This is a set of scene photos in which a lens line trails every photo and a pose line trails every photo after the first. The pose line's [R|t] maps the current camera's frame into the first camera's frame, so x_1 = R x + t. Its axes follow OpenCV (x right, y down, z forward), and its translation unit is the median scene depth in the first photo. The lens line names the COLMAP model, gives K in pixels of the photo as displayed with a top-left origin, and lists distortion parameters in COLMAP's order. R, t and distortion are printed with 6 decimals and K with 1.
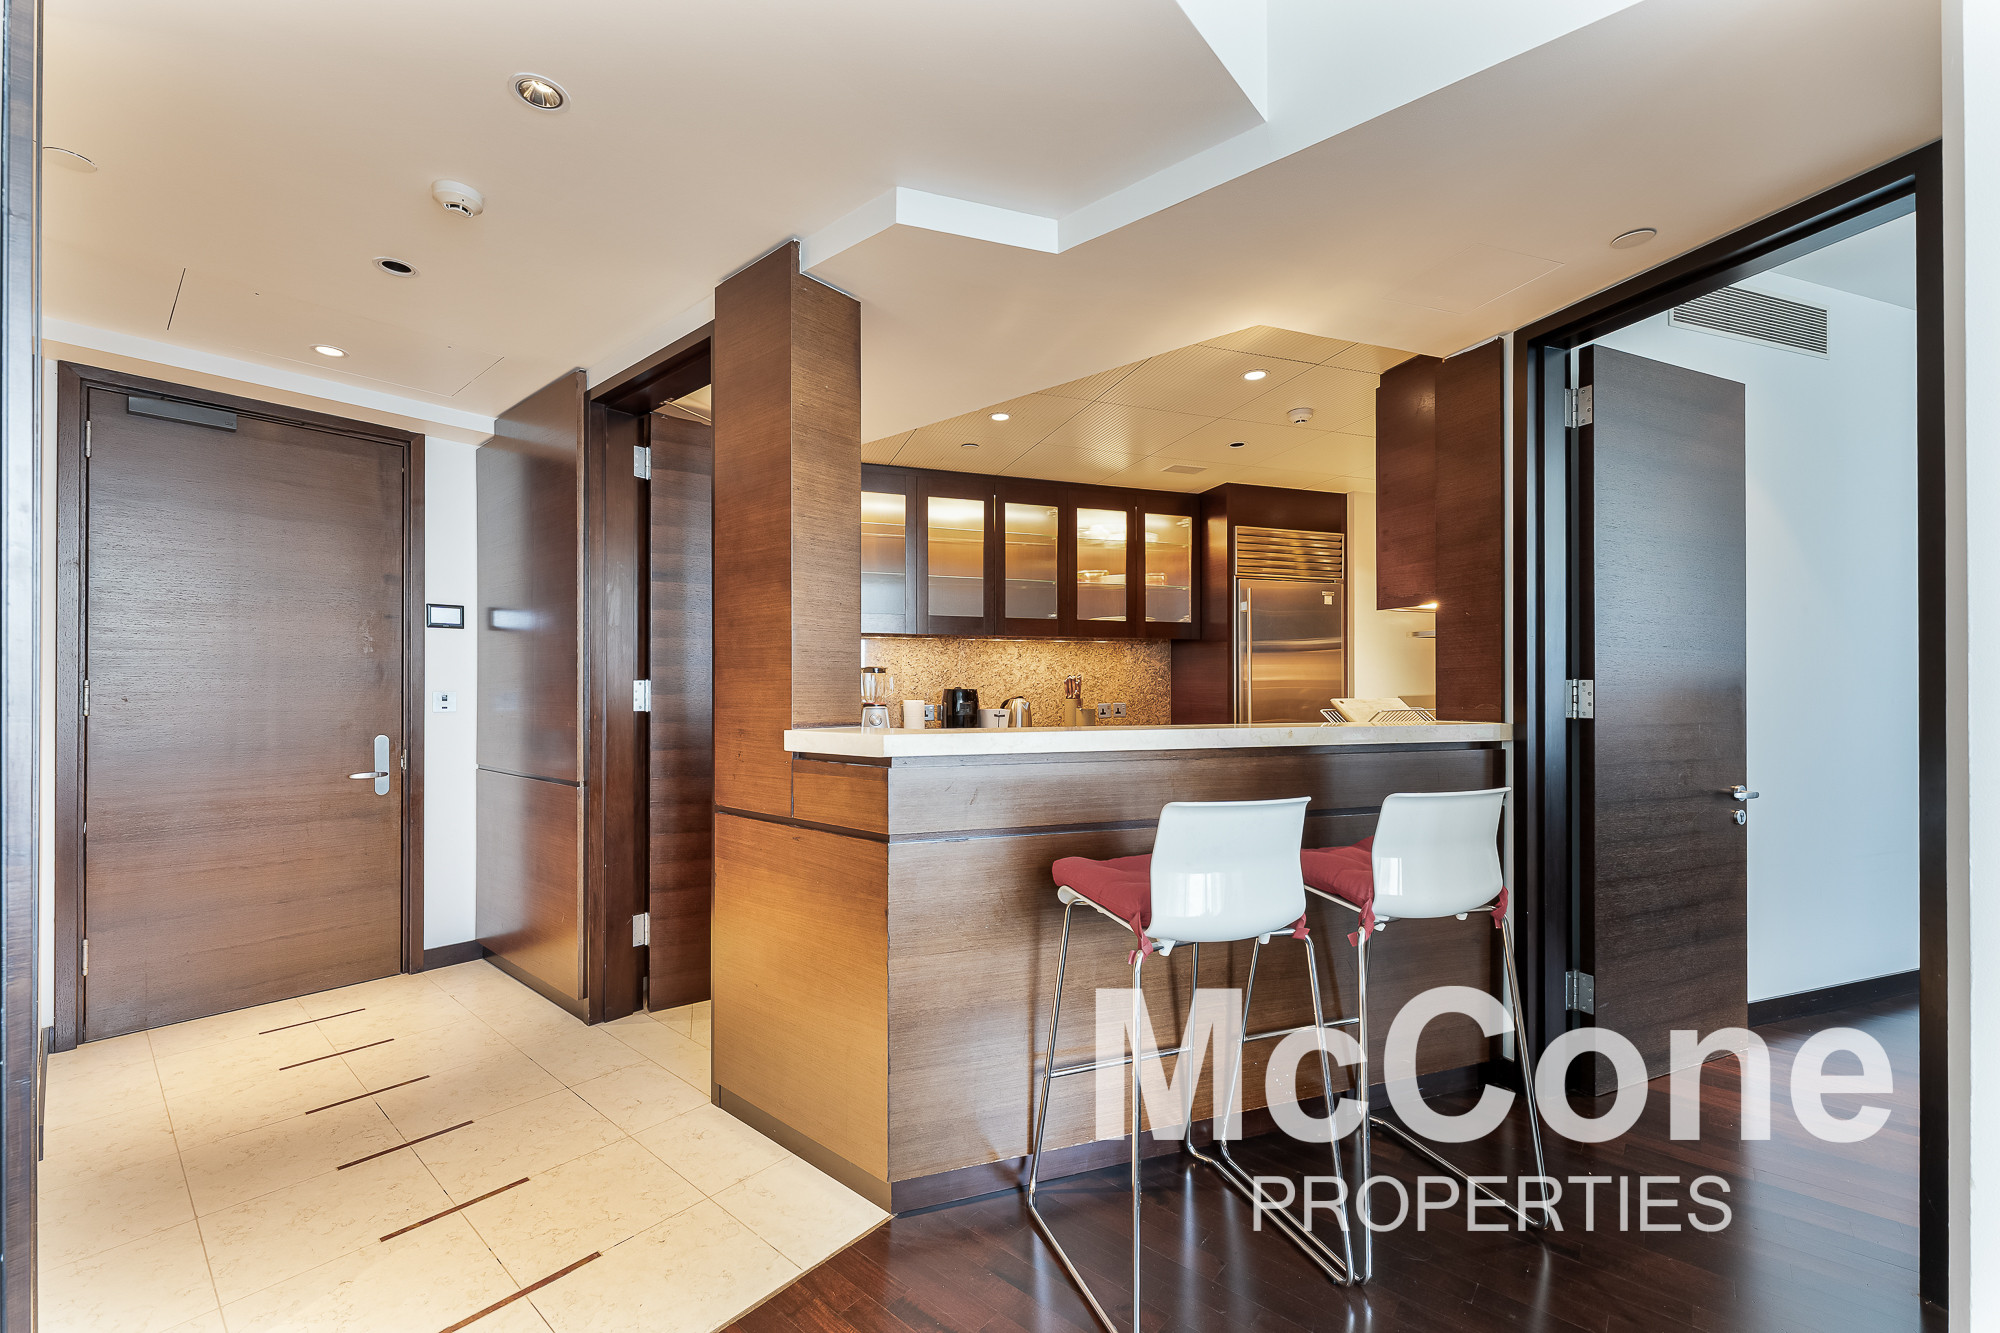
lens RADIAL K [[813.5, 0, 1000.3], [0, 813.5, 682.5], [0, 0, 1]] dist [-0.000426, -0.000313]
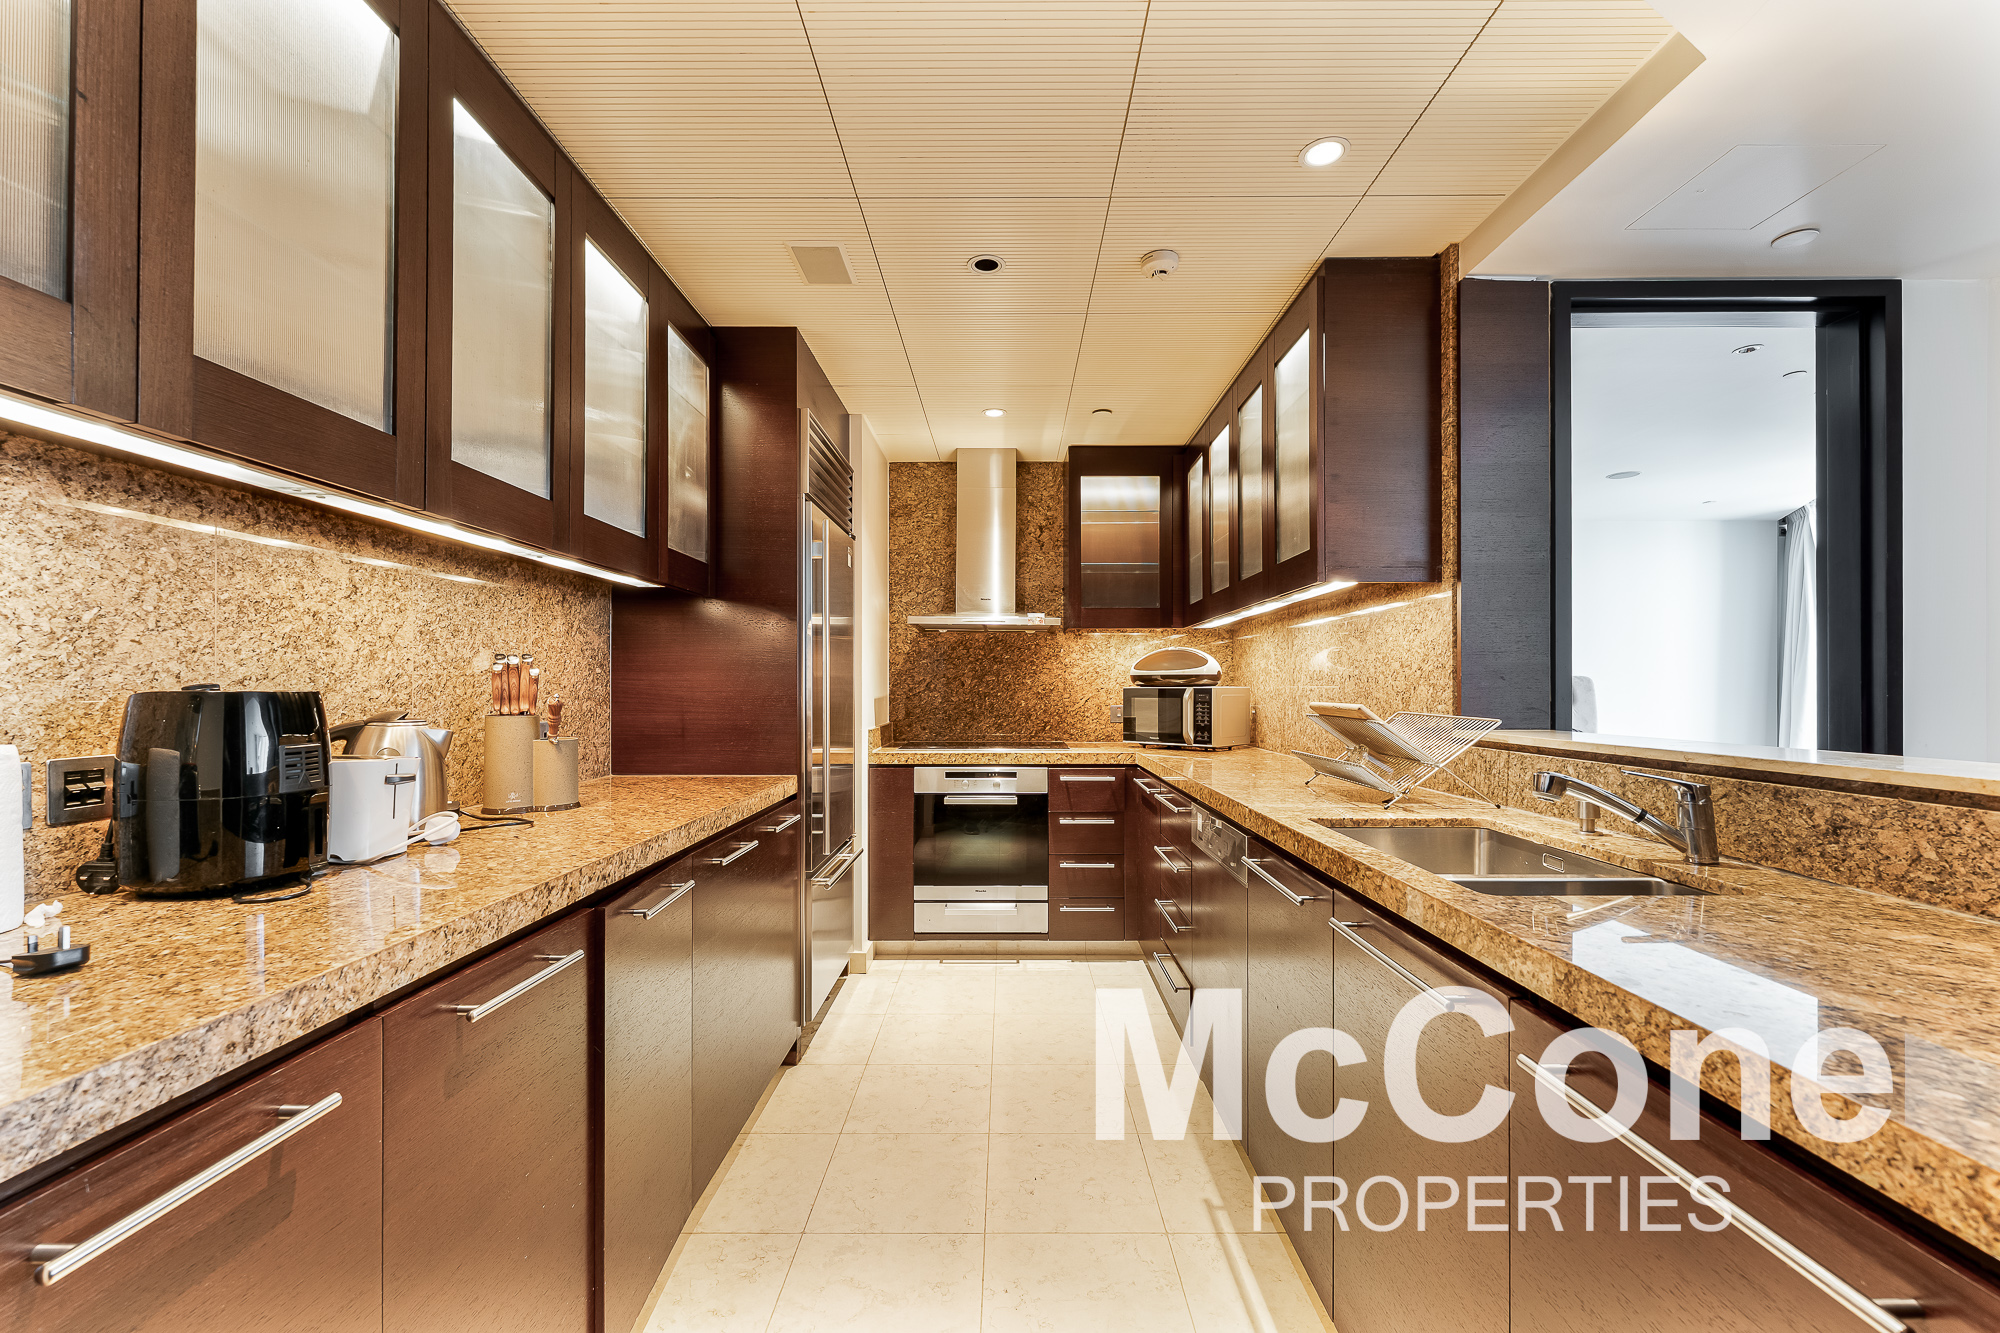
lens RADIAL K [[813.5, 0, 1000.3], [0, 813.5, 682.5], [0, 0, 1]] dist [-0.000426, -0.000313]
pose [[0.339476, 0.008643, 0.940575, -0.205500], [-0.008597, 0.999945, -0.006086, 0.004421], [-0.940576, -0.006020, 0.339531, 0.675912]]
